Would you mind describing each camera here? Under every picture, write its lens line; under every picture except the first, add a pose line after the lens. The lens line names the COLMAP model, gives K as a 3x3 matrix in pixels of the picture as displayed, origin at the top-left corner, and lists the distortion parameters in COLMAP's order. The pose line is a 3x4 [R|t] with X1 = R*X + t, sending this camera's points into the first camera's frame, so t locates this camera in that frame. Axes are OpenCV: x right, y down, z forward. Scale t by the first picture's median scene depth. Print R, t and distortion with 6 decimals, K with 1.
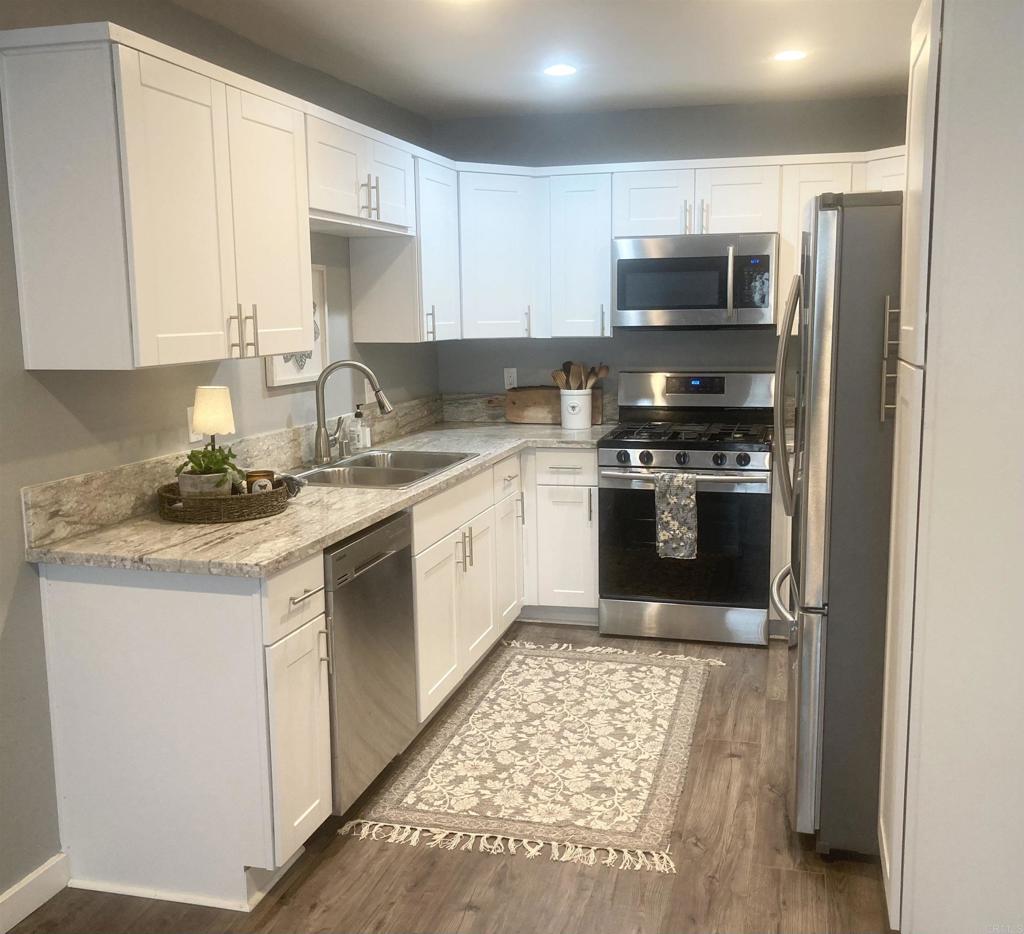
lens RADIAL K [[1025.1, 0, 541.6], [0, 1025.1, 470.1], [0, 0, 1]] dist [0.175924, -0.498305]
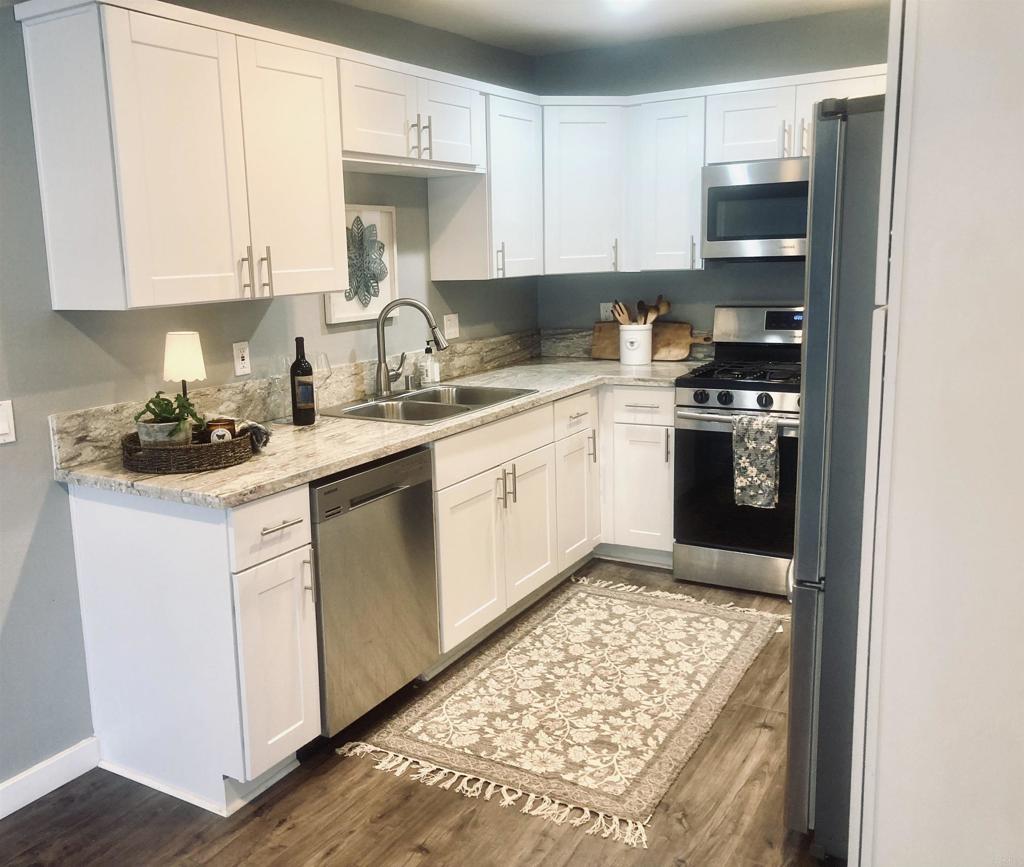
lens RADIAL K [[948.7, 0, 444.4], [0, 948.7, 436.1], [0, 0, 1]] dist [0.142769, -0.446092]
pose [[0.950114, 0.038915, -0.309466, 0.150251], [-0.025994, 0.998614, 0.045768, -0.012485], [0.310818, -0.035440, 0.949808, 0.098147]]
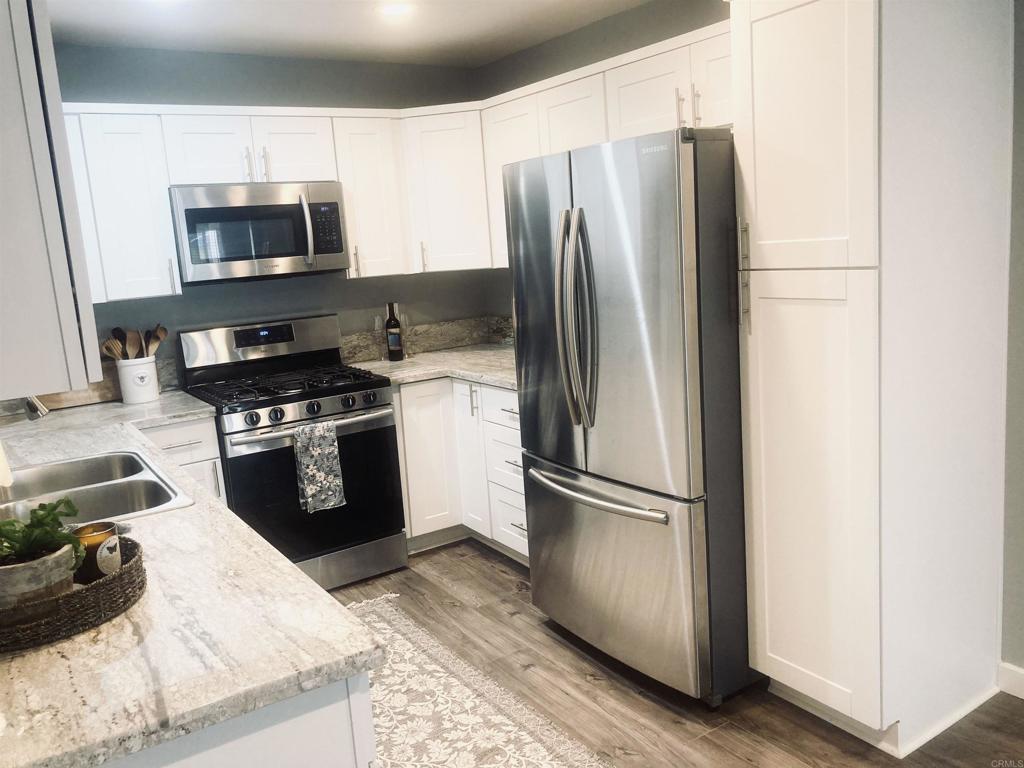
lens RADIAL K [[849.5, 0, 512.0], [0, 849.5, 384.0], [0, 0, 1]] dist [0.024967, -0.003182]
pose [[0.671751, -0.166584, 0.721804, -0.362104], [0.179255, 0.981983, 0.059806, -0.055254], [-0.718762, 0.089212, 0.689509, 0.347934]]
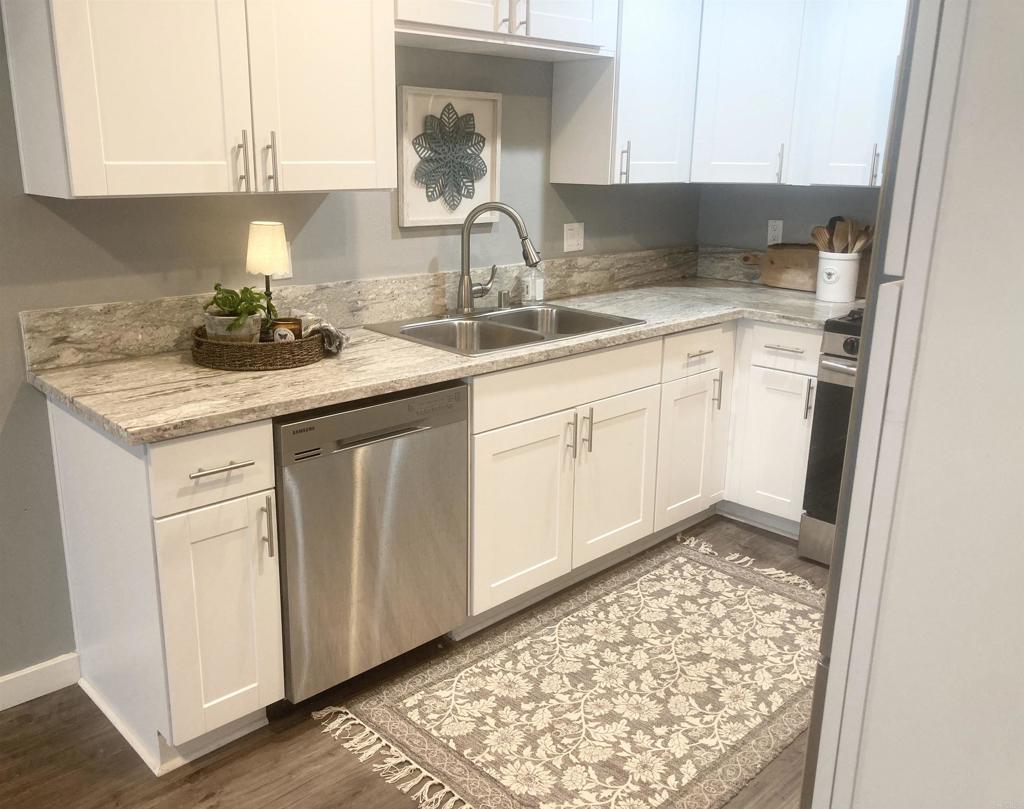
lens RADIAL K [[885.0, 0, 482.1], [0, 885.0, 404.6], [0, 0, 1]] dist [0.089766, -0.210254]
pose [[0.840617, 0.167330, -0.515135, 0.230416], [-0.104392, 0.983303, 0.149053, -0.046965], [0.531475, -0.071521, 0.844049, 0.327453]]
